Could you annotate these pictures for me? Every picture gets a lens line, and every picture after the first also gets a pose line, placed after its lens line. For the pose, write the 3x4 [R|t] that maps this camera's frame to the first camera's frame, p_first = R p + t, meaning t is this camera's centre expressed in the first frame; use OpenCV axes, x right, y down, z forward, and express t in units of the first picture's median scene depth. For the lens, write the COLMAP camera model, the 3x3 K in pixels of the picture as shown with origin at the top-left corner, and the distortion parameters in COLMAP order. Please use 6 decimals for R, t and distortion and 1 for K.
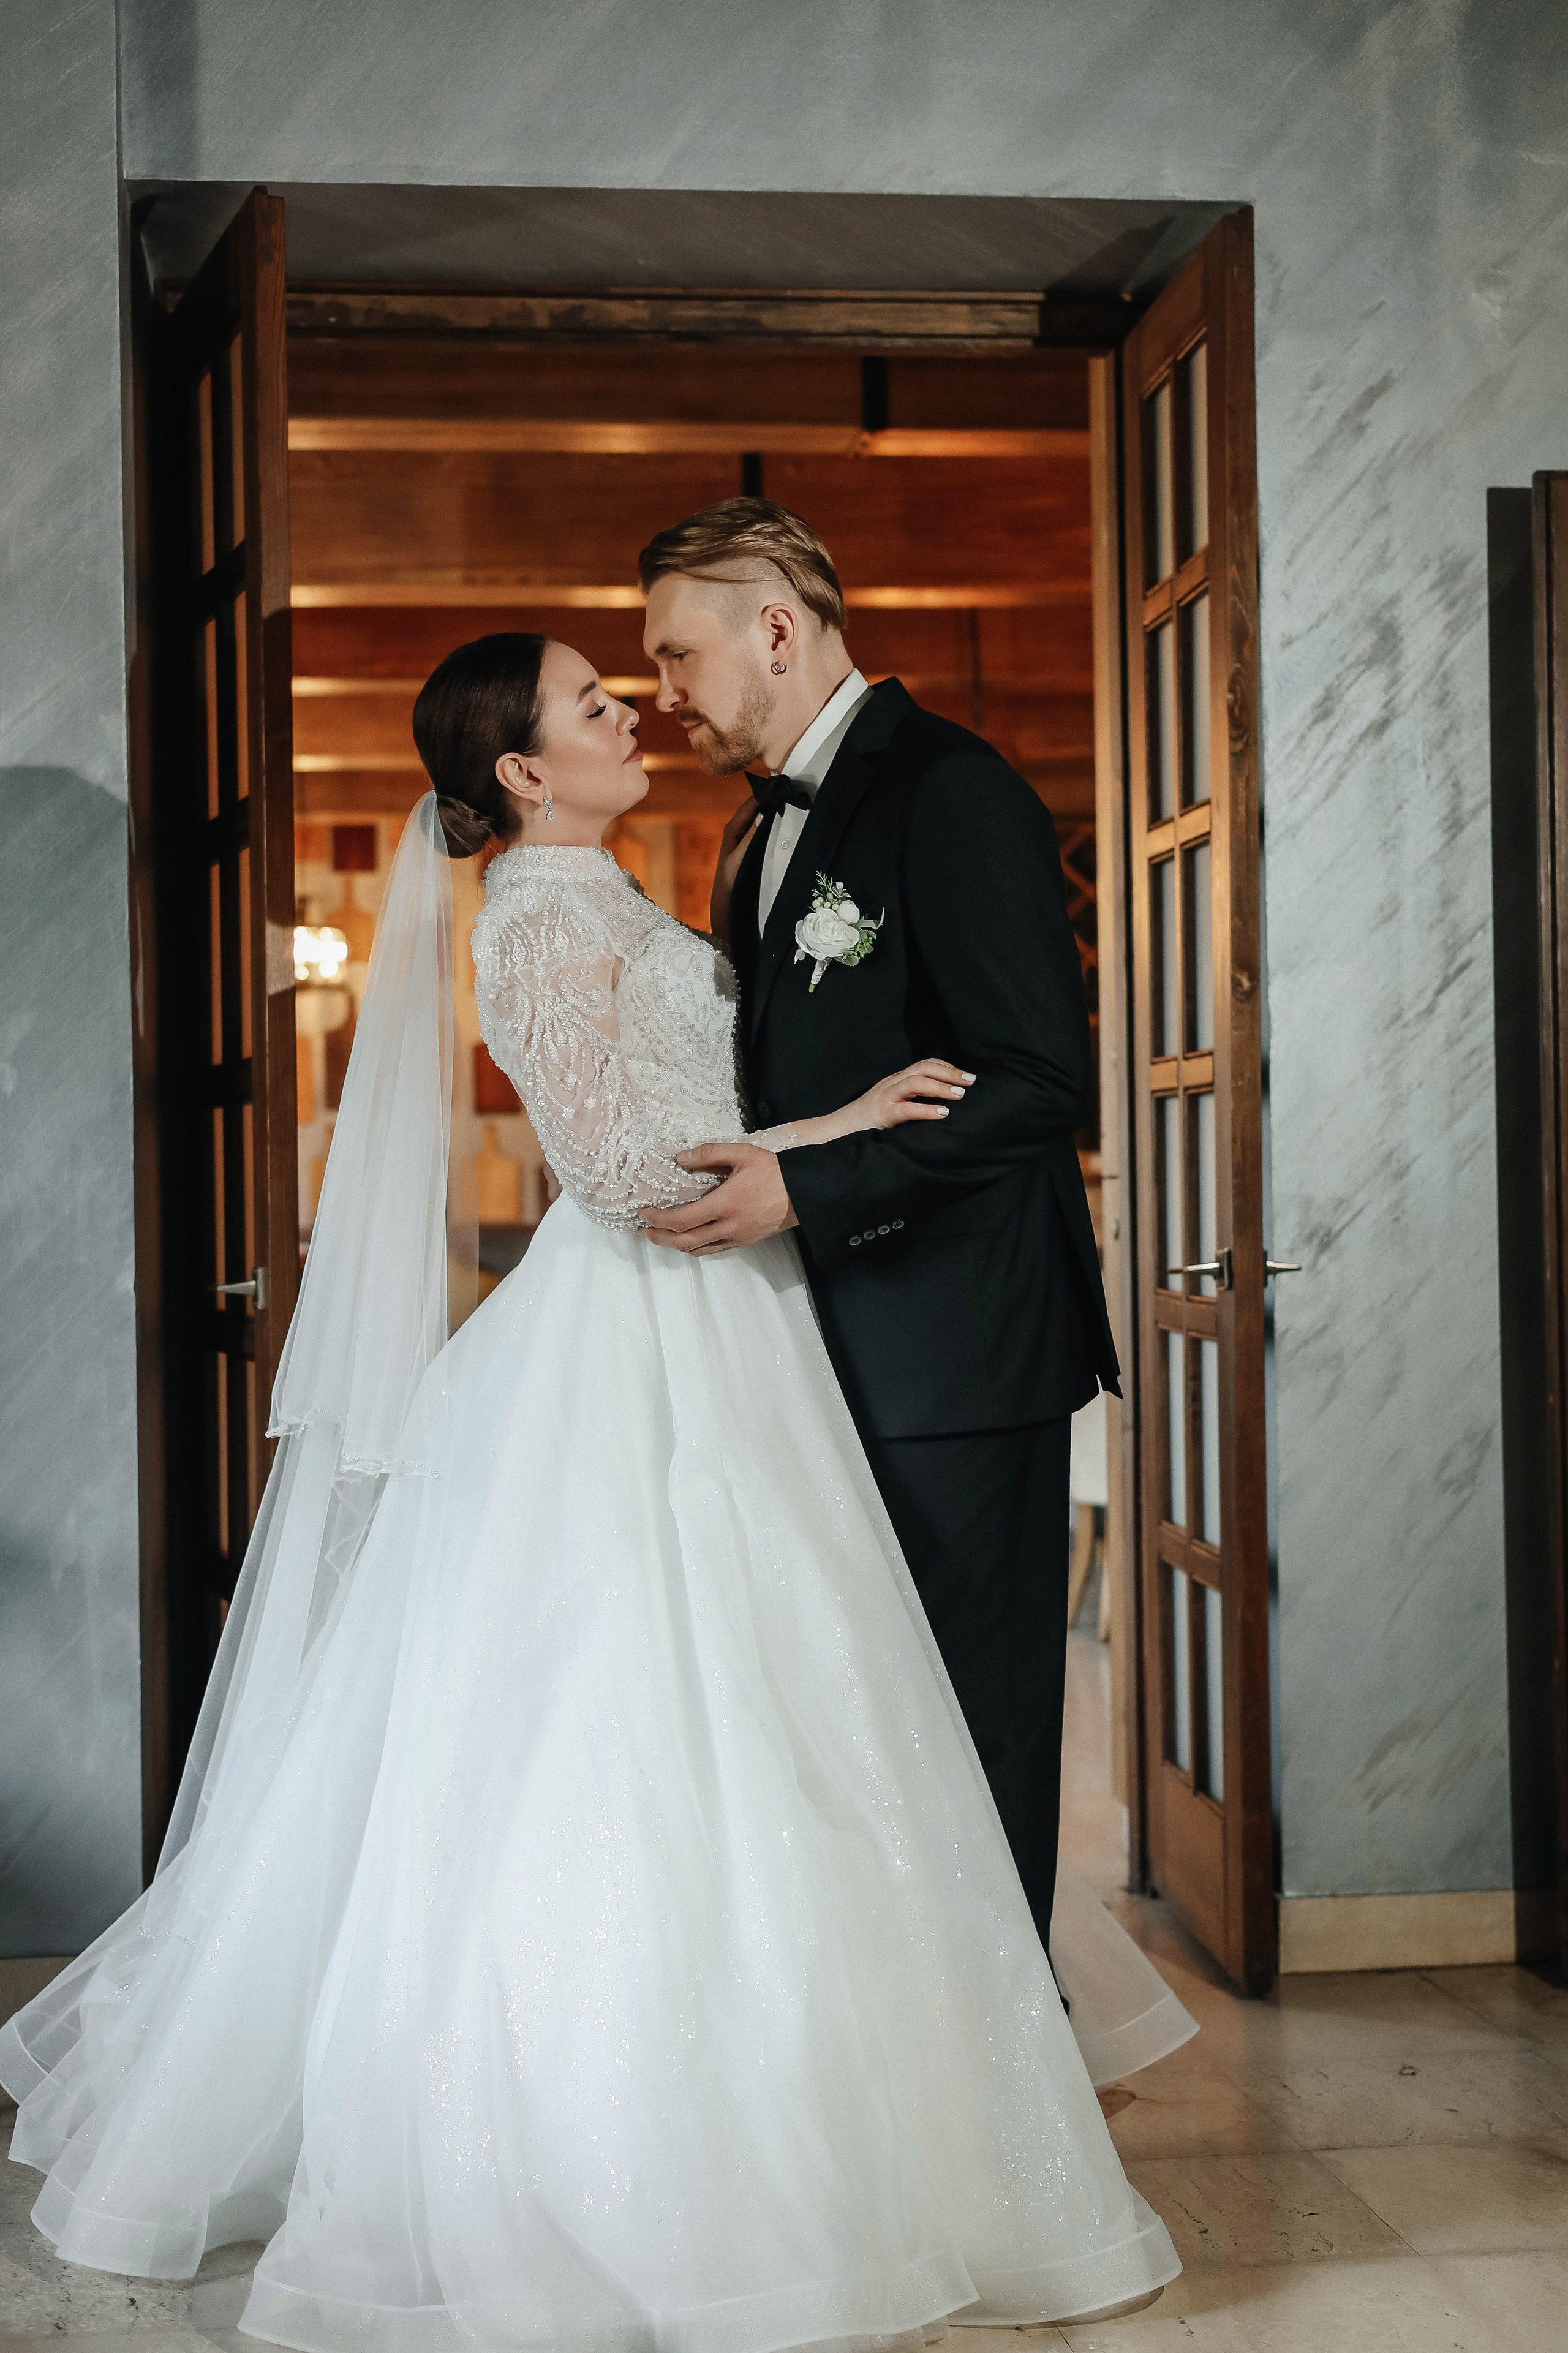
lens RADIAL K [[3513.9, 0, 784.0], [0, 3513.9, 1176.5], [0, 0, 1]] dist [0.017655, -0.138007]
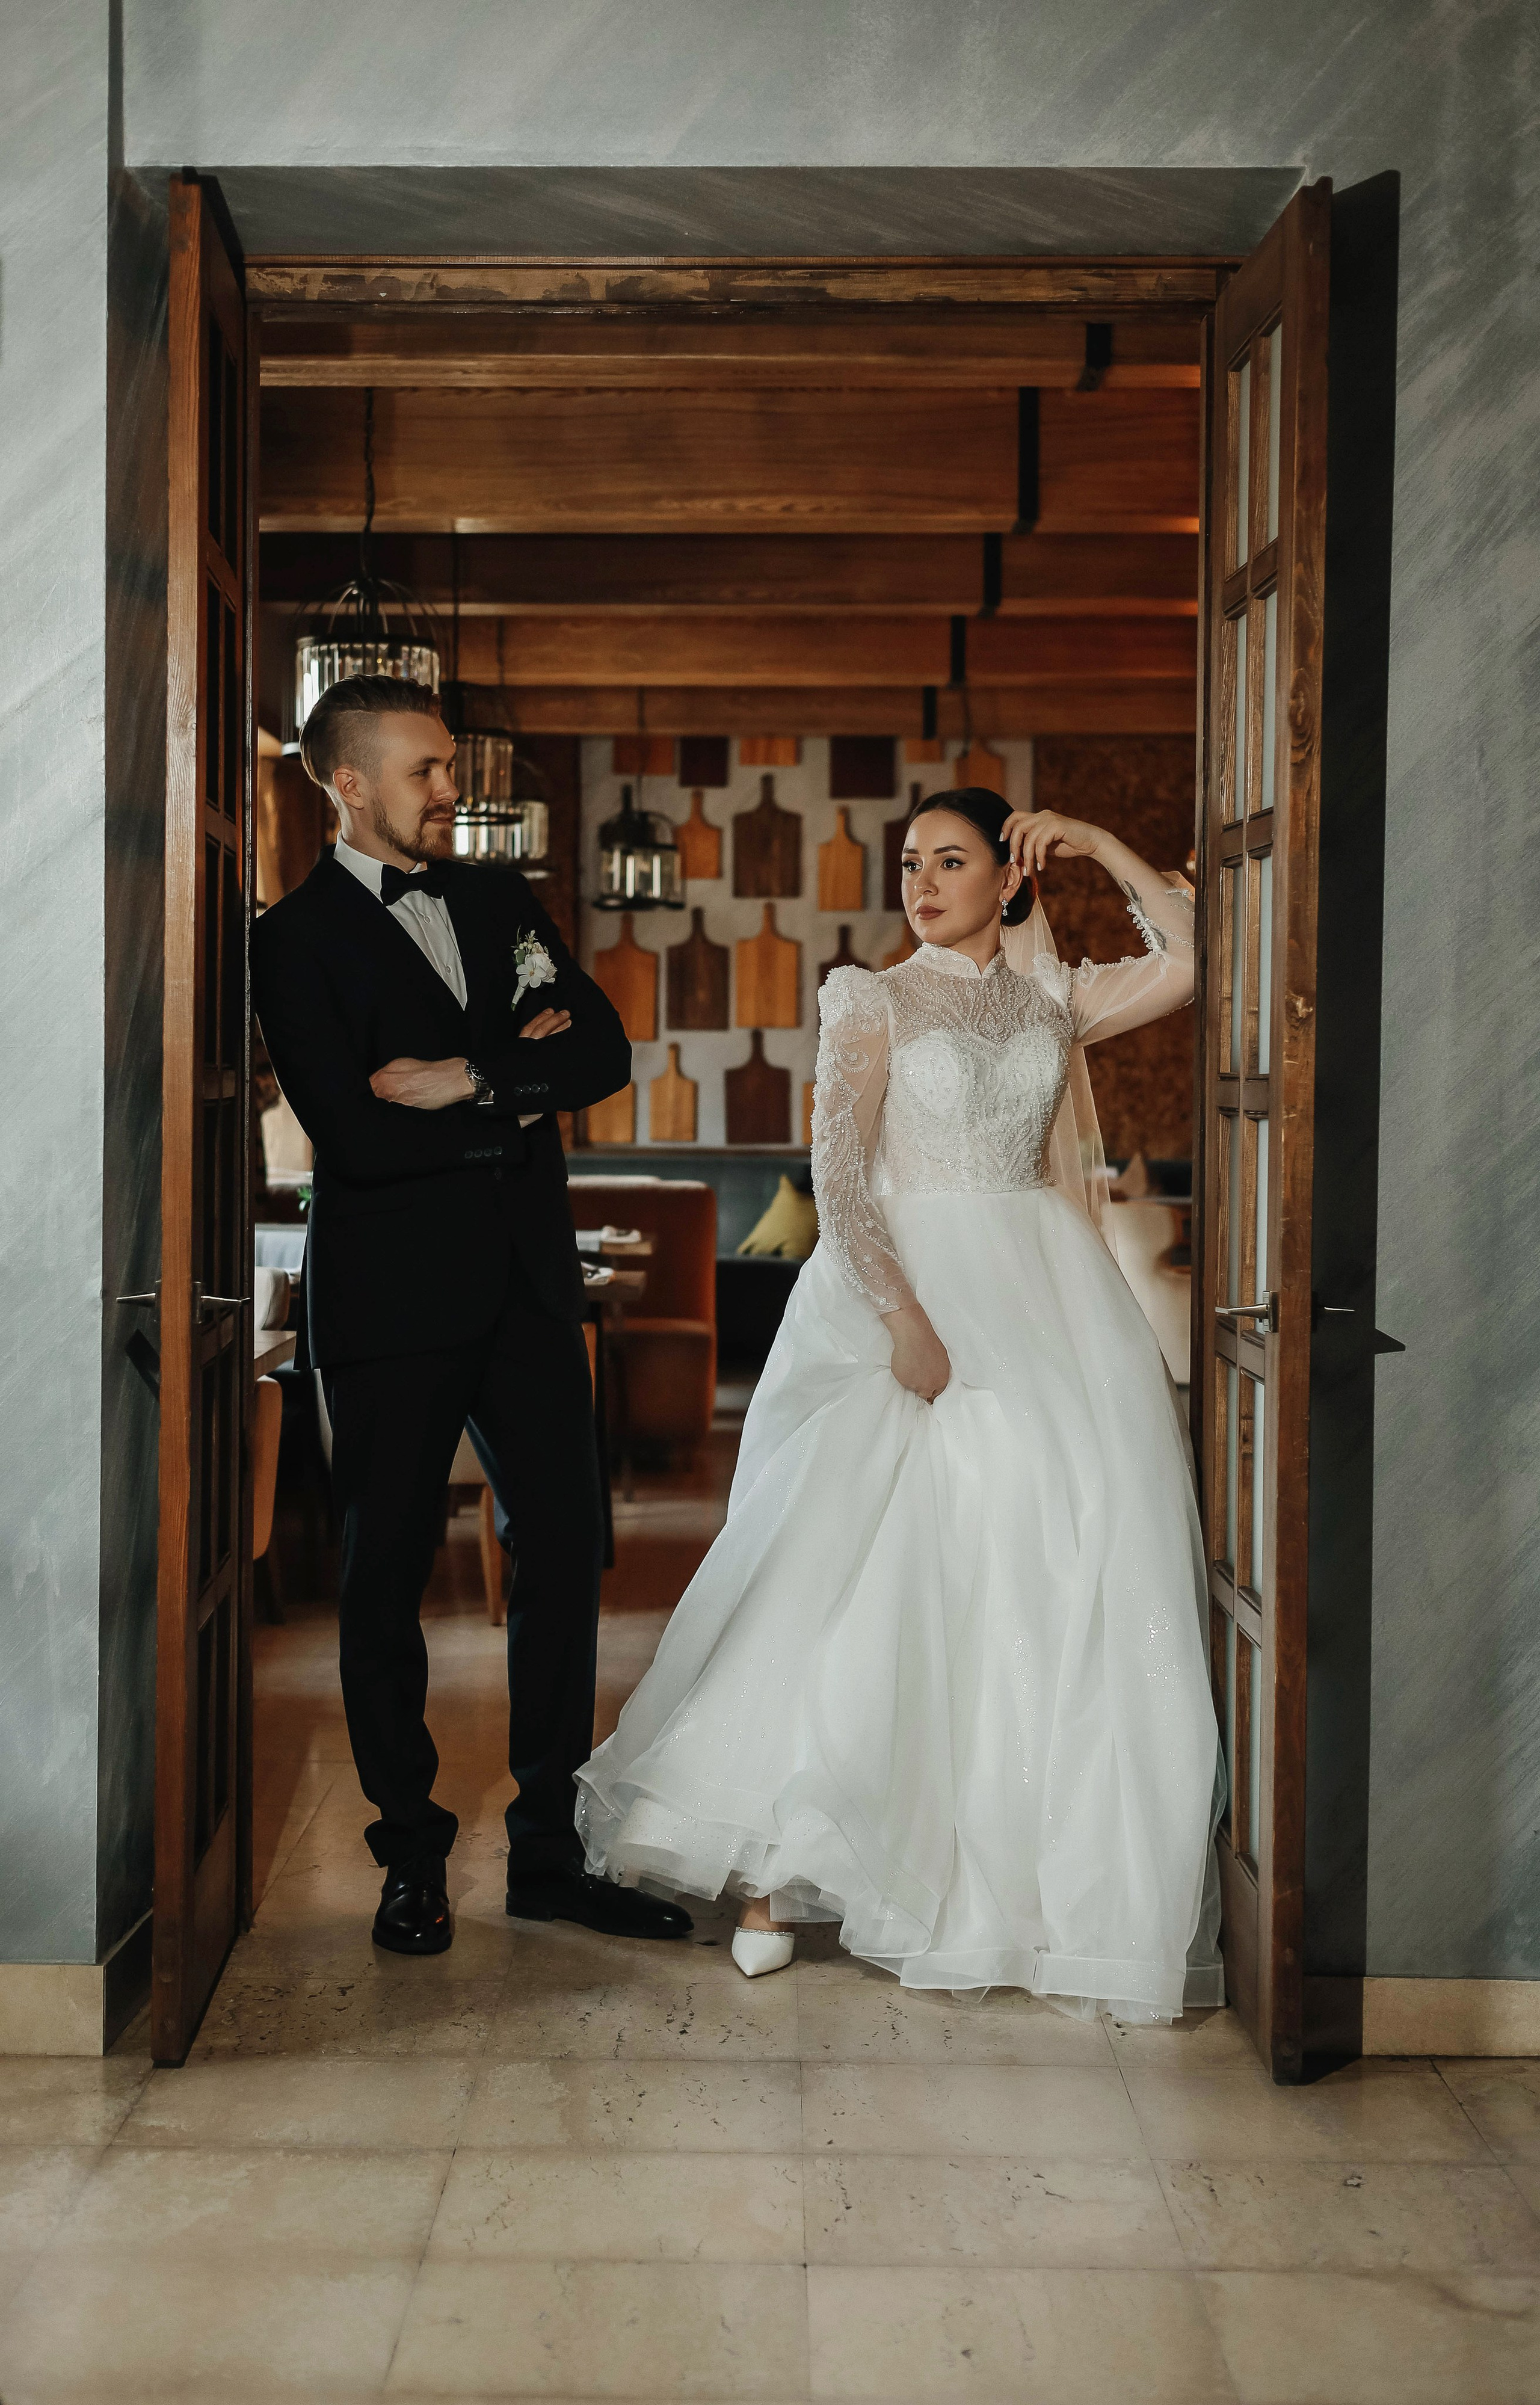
lens RADIAL K [[3614.1, 0, 696.1], [0, 3614.1, 1145.5], [0, 0, 1]] dist [0.013906, -0.117312]
pose [[0.987431, 0.027188, -0.155694, 0.128942], [-0.023881, 0.999449, 0.023069, -0.035605], [0.156236, -0.019061, 0.987536, 0.020345]]
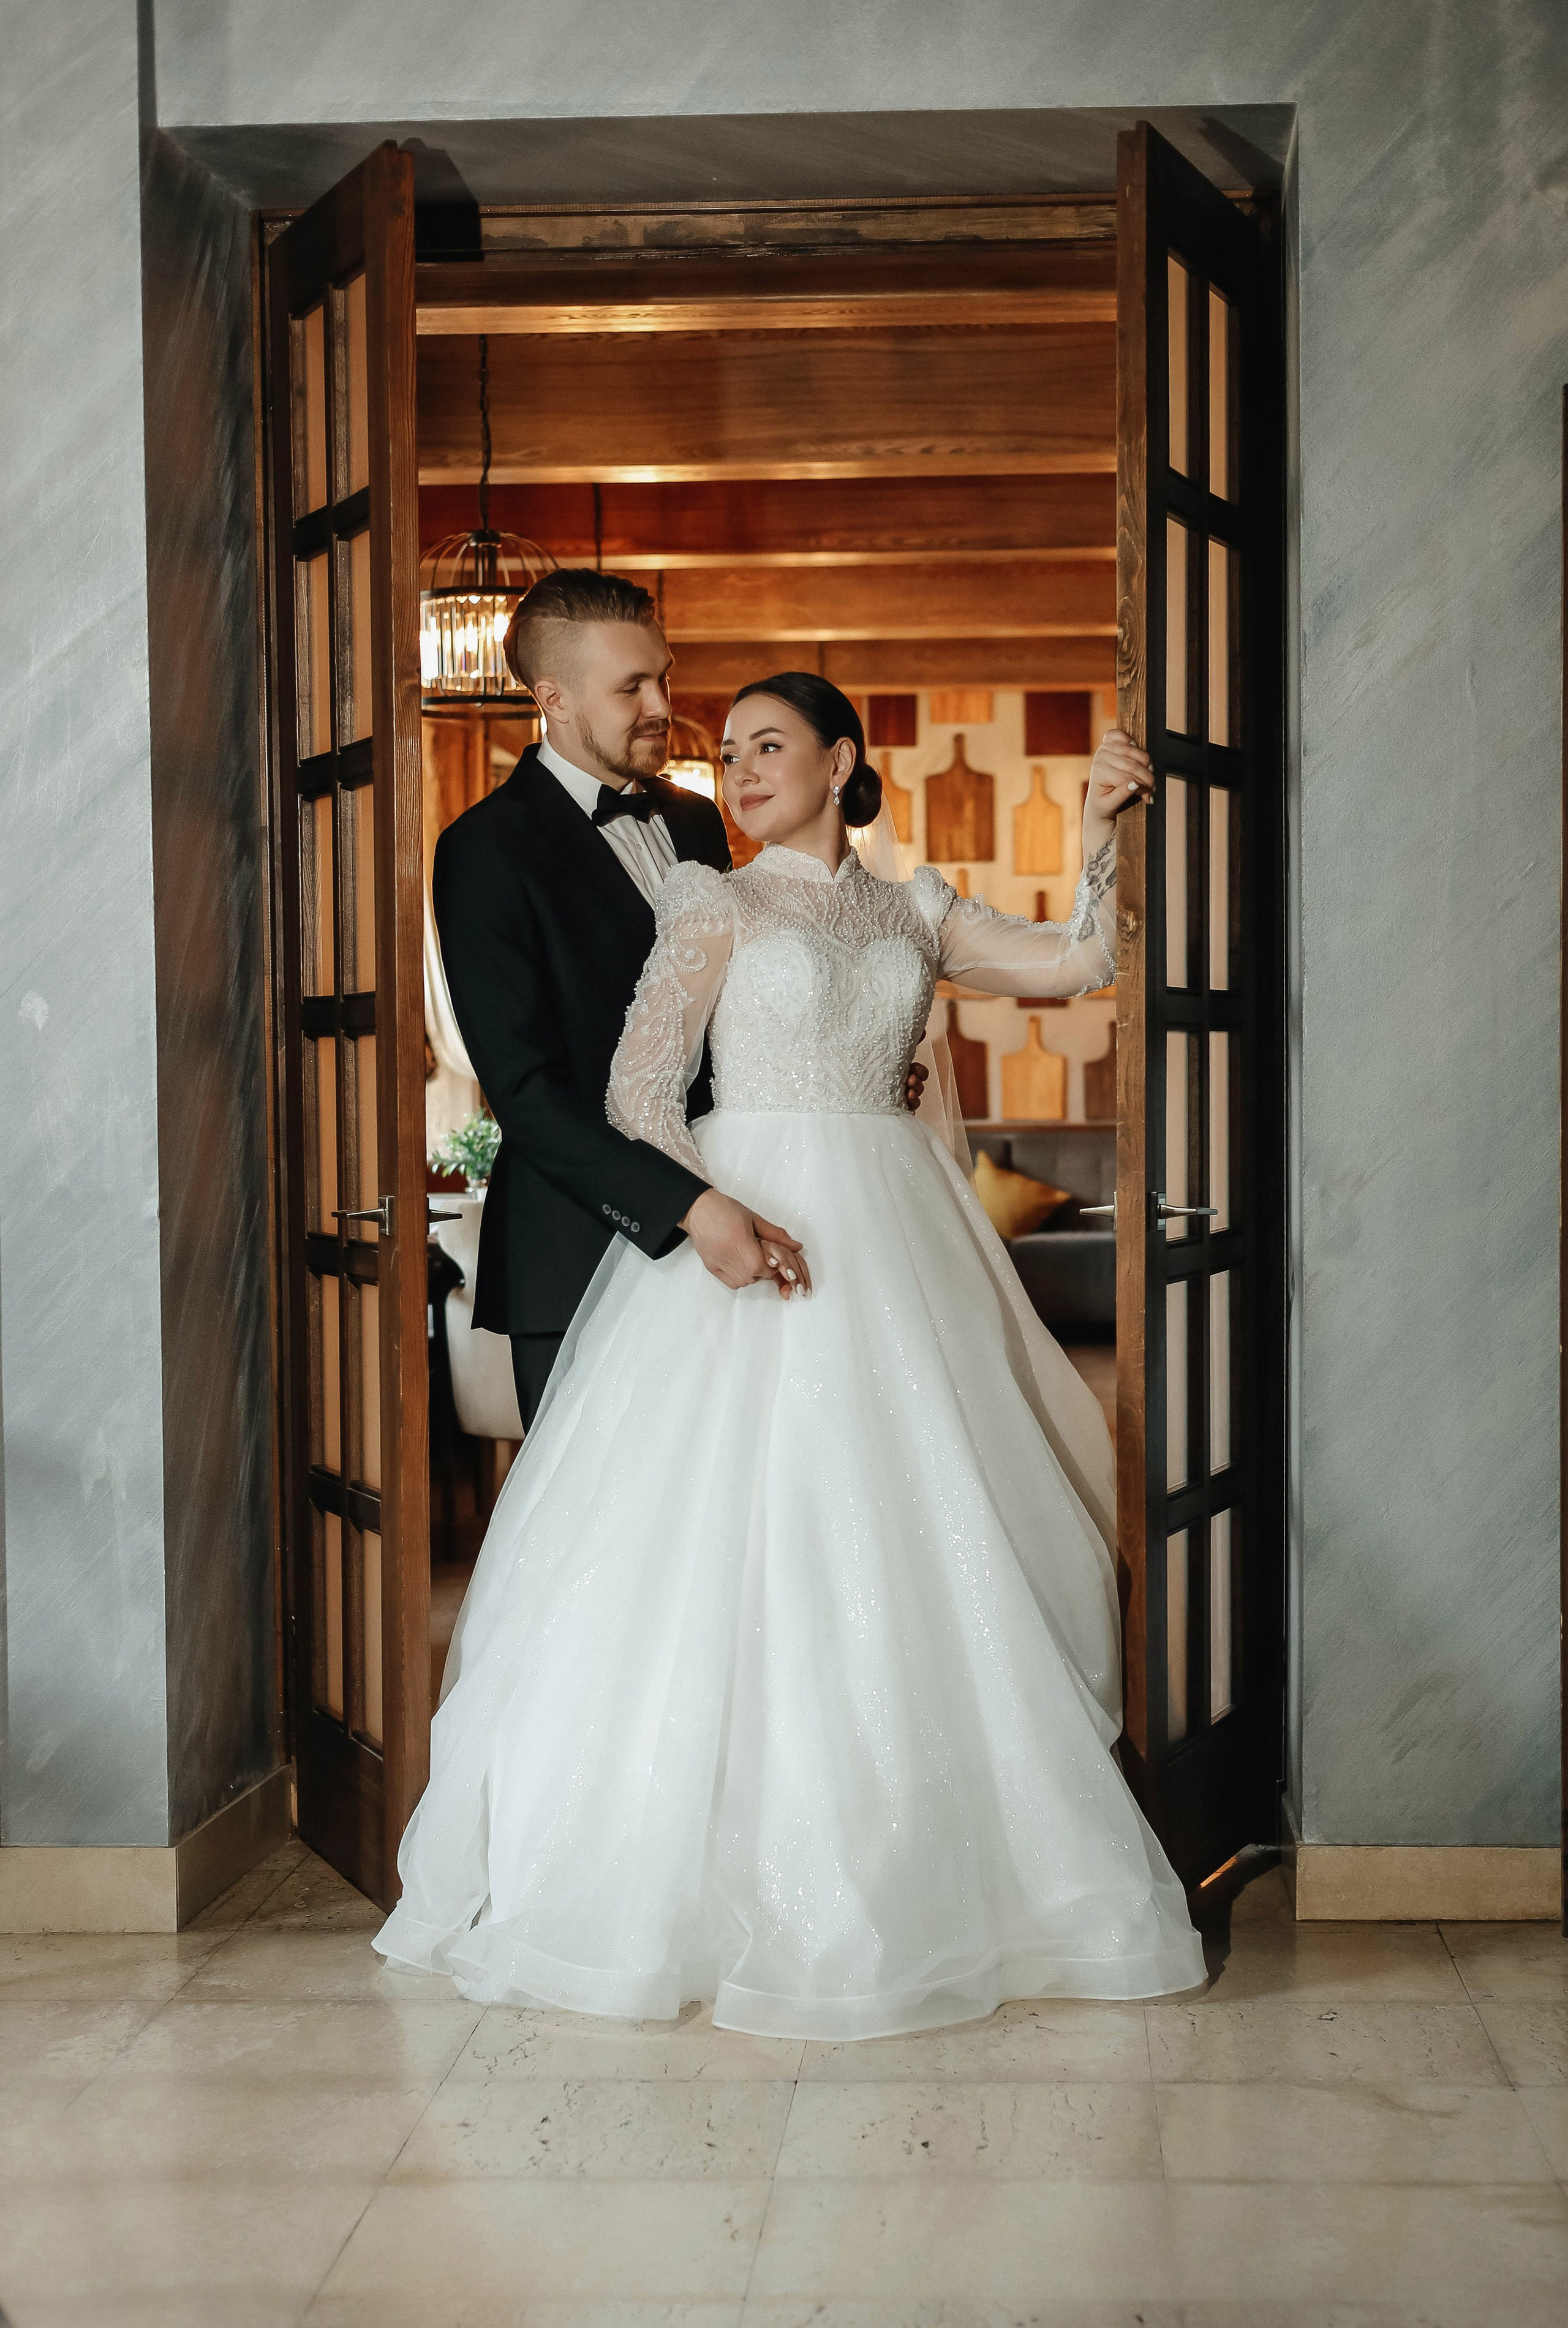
lens RADIAL K [[3867.9, 0, 874.3], [0, 3867.9, 1313.2], [0, 0, 1]] dist [0.012056, -0.135448]
pose [[0.984214, 0.019459, -0.175907, 0.210936], [-0.007818, 0.997747, 0.066628, -0.016027], [0.176807, -0.064201, 0.982149, -0.082822]]
